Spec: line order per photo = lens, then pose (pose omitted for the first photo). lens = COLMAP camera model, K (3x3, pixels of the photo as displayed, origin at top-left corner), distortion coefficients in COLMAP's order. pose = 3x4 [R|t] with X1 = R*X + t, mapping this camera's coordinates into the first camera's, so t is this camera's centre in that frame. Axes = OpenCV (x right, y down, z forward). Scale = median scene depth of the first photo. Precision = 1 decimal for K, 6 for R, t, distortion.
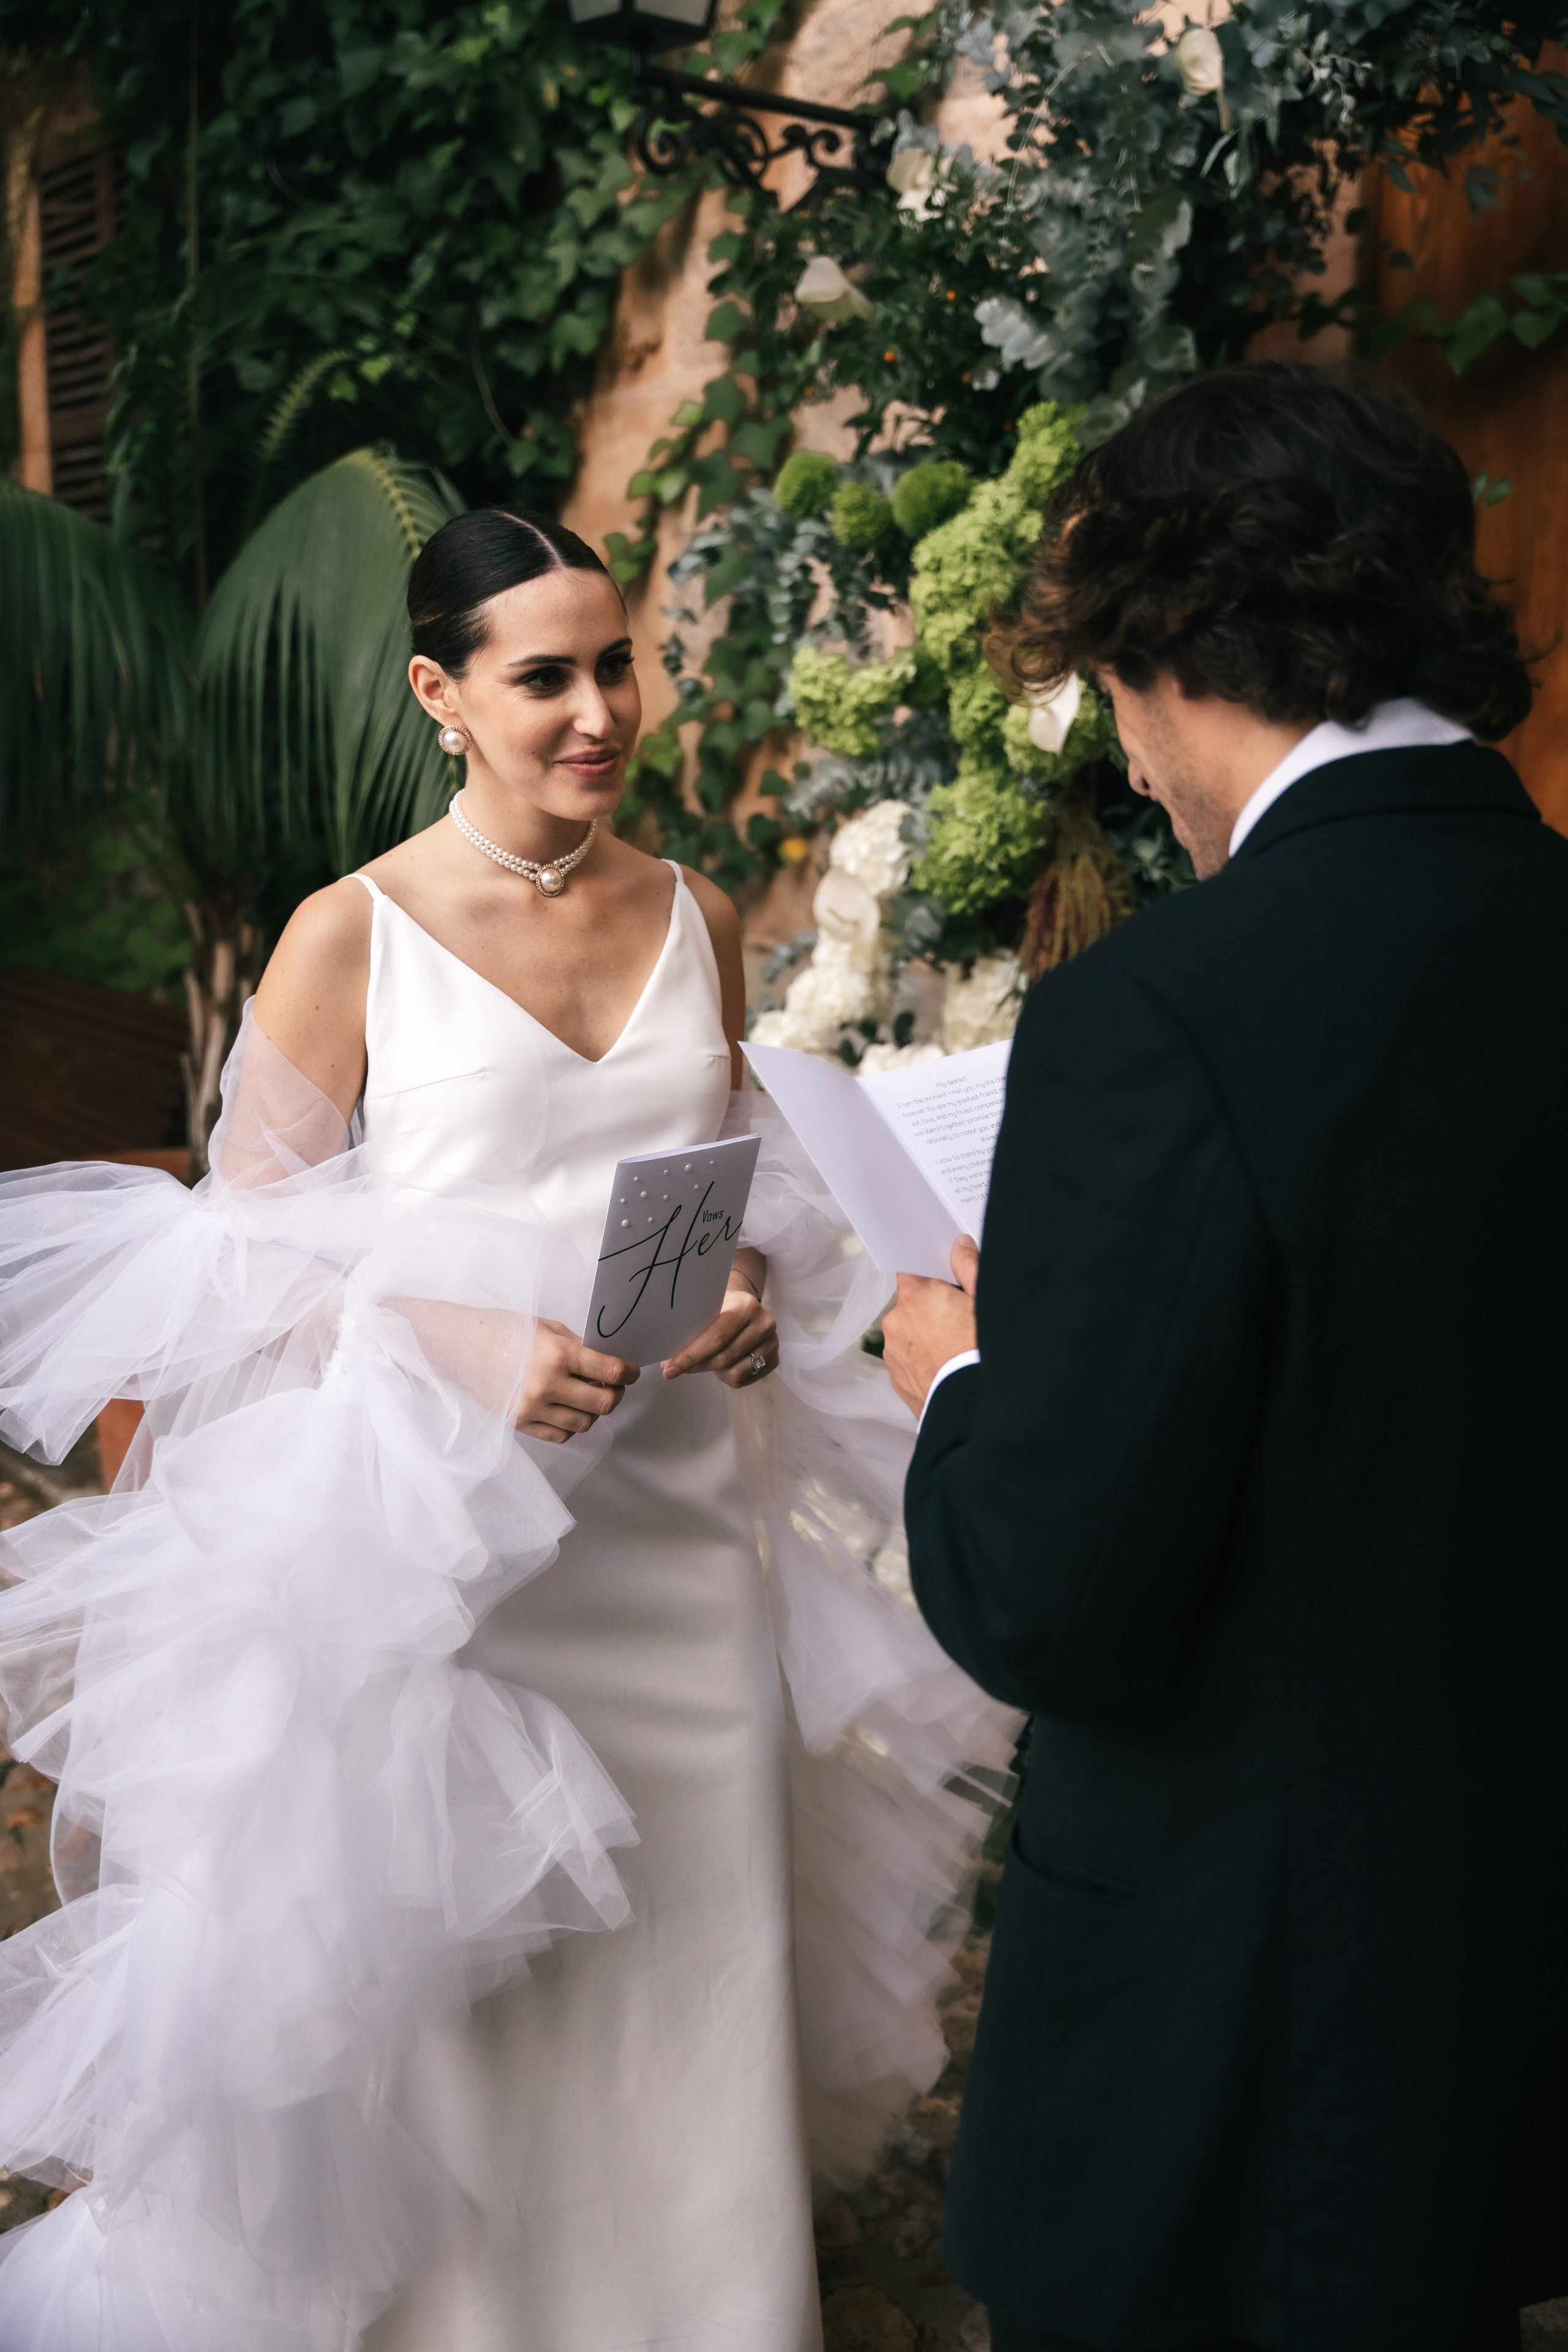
lens RADIAL K [[2324.4, 0, 780.9], [0, 2324.4, 1191.3], [0, 0, 1]] dist [0.008827, 0.000000]
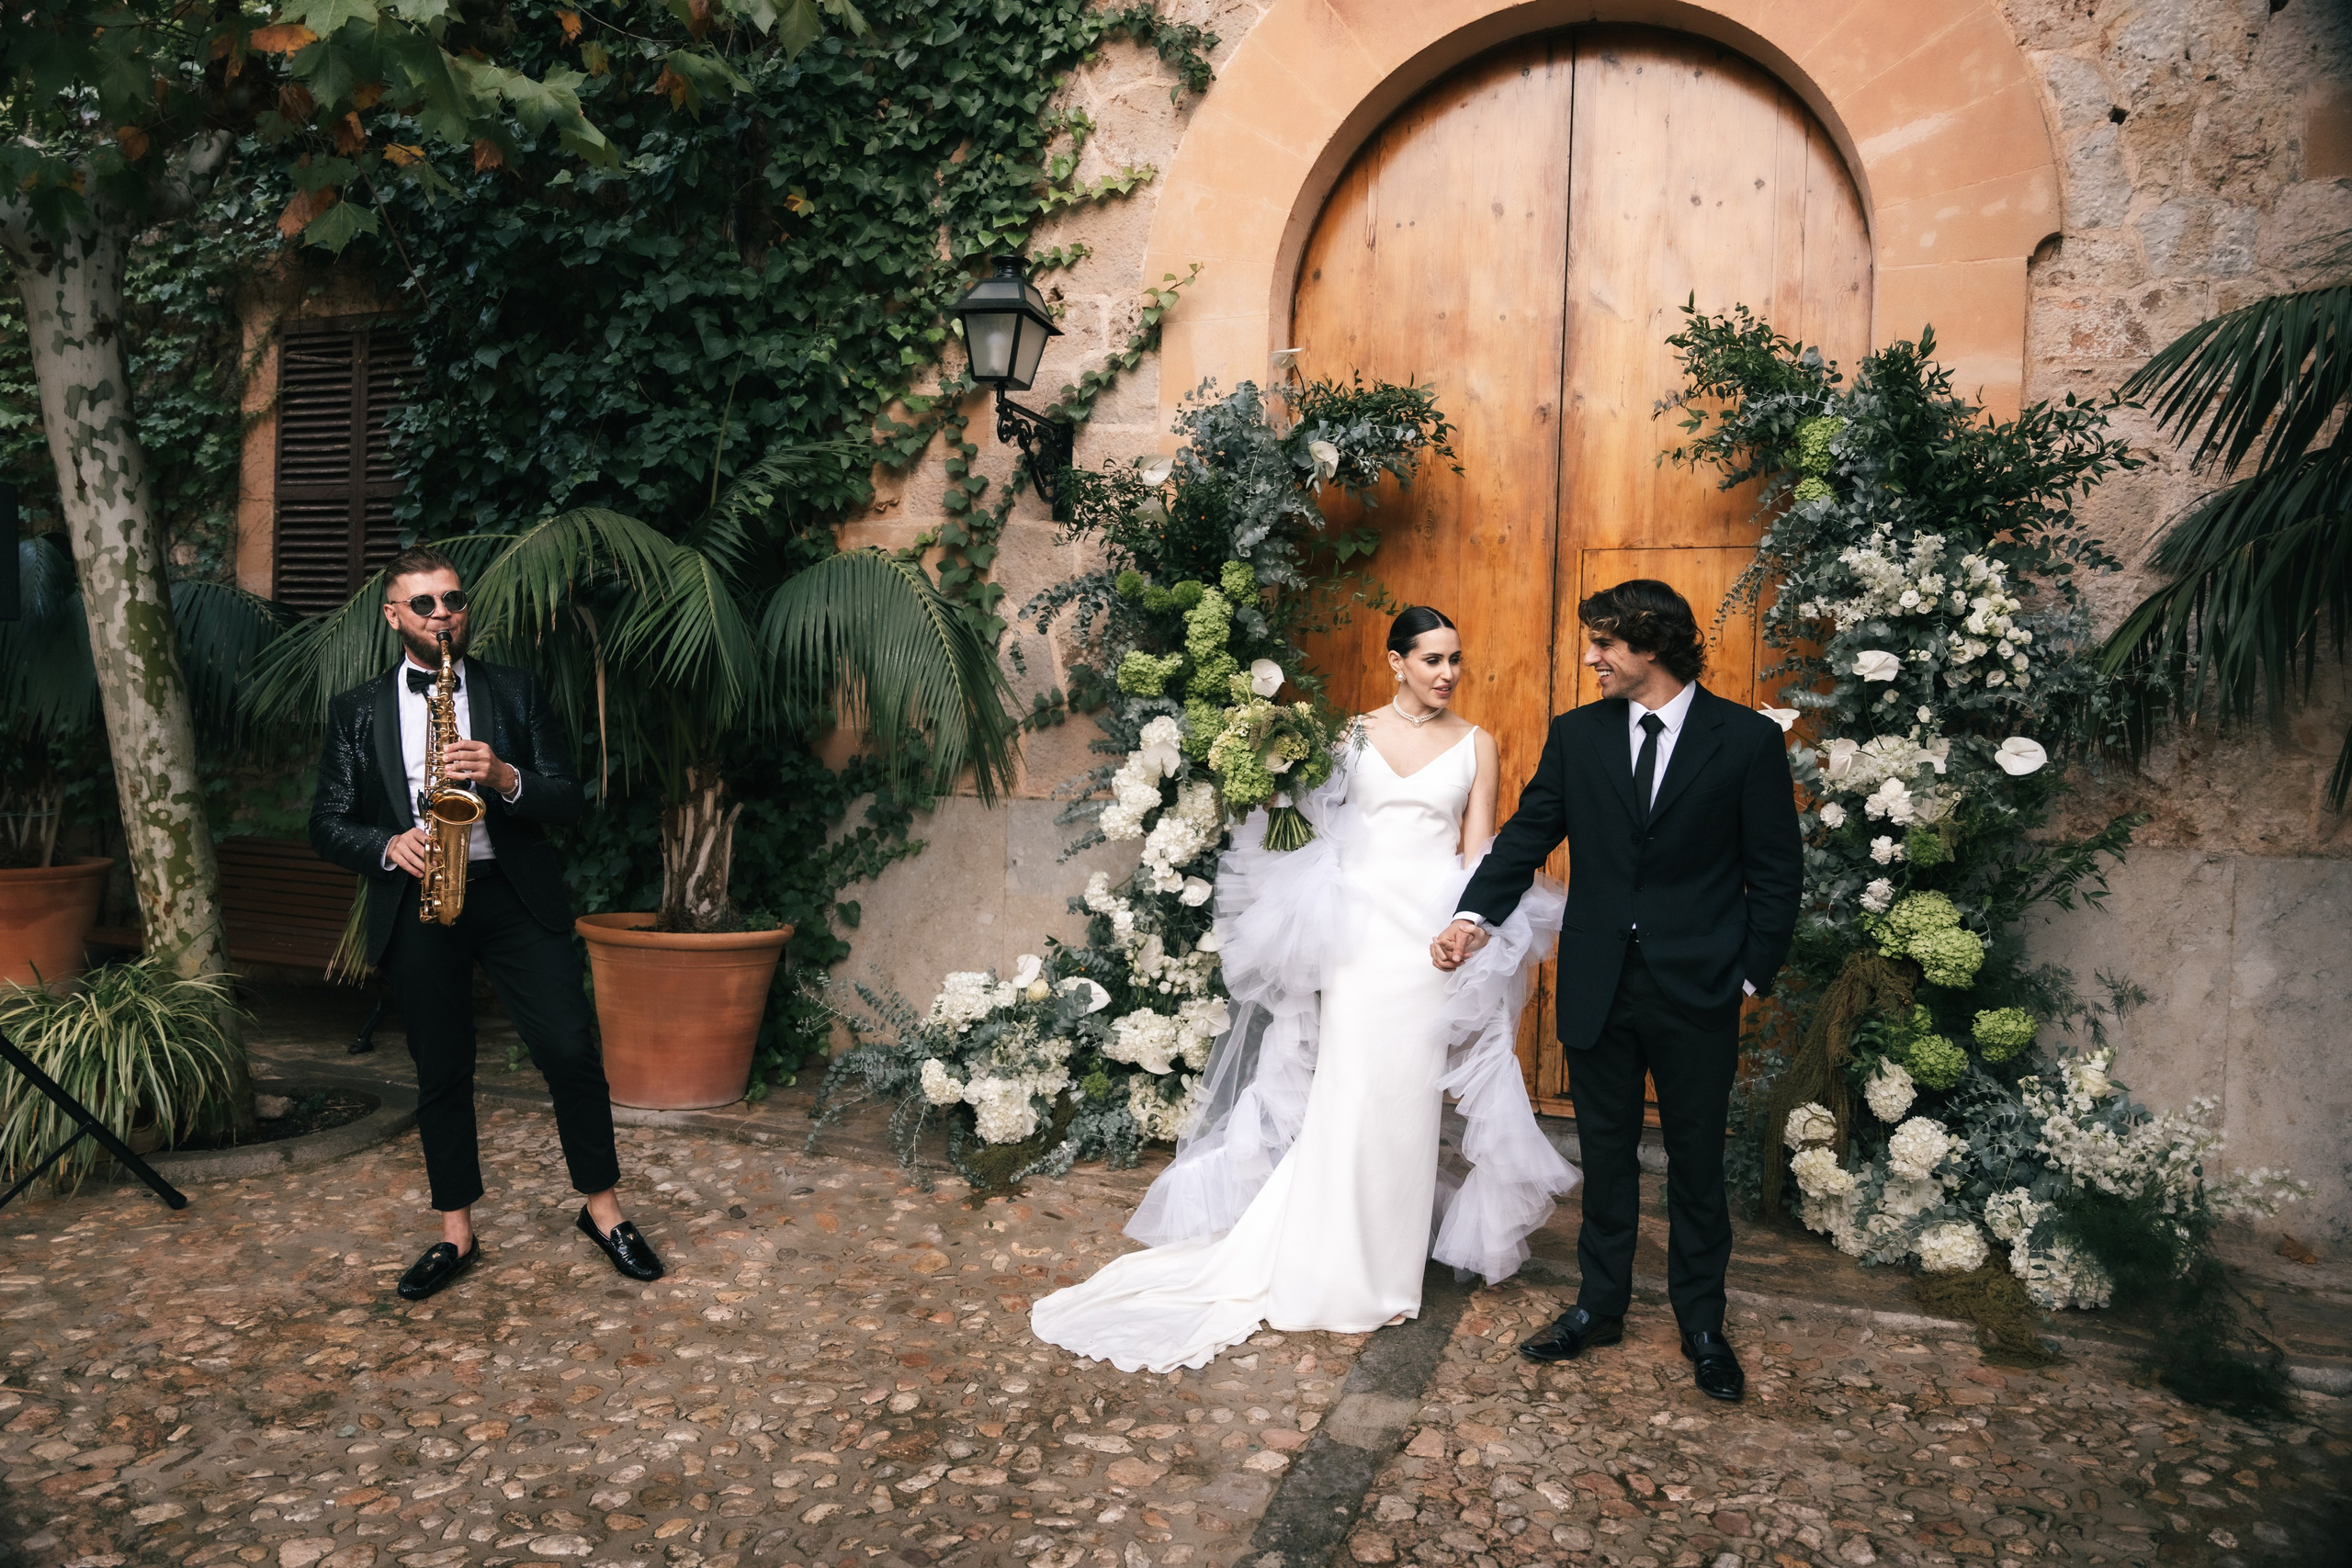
lens RADIAL K [[1566.3, 0, 1172.6], [0, 1566.3, 790.6], [0, 0, 1]] dist [-0.005262, -0.005749]
pose [[0.854642, 0.000769, 0.519216, -0.758110], [0.077576, 0.988585, -0.129157, 0.113524], [-0.513389, 0.150662, 0.844827, -0.341301]]
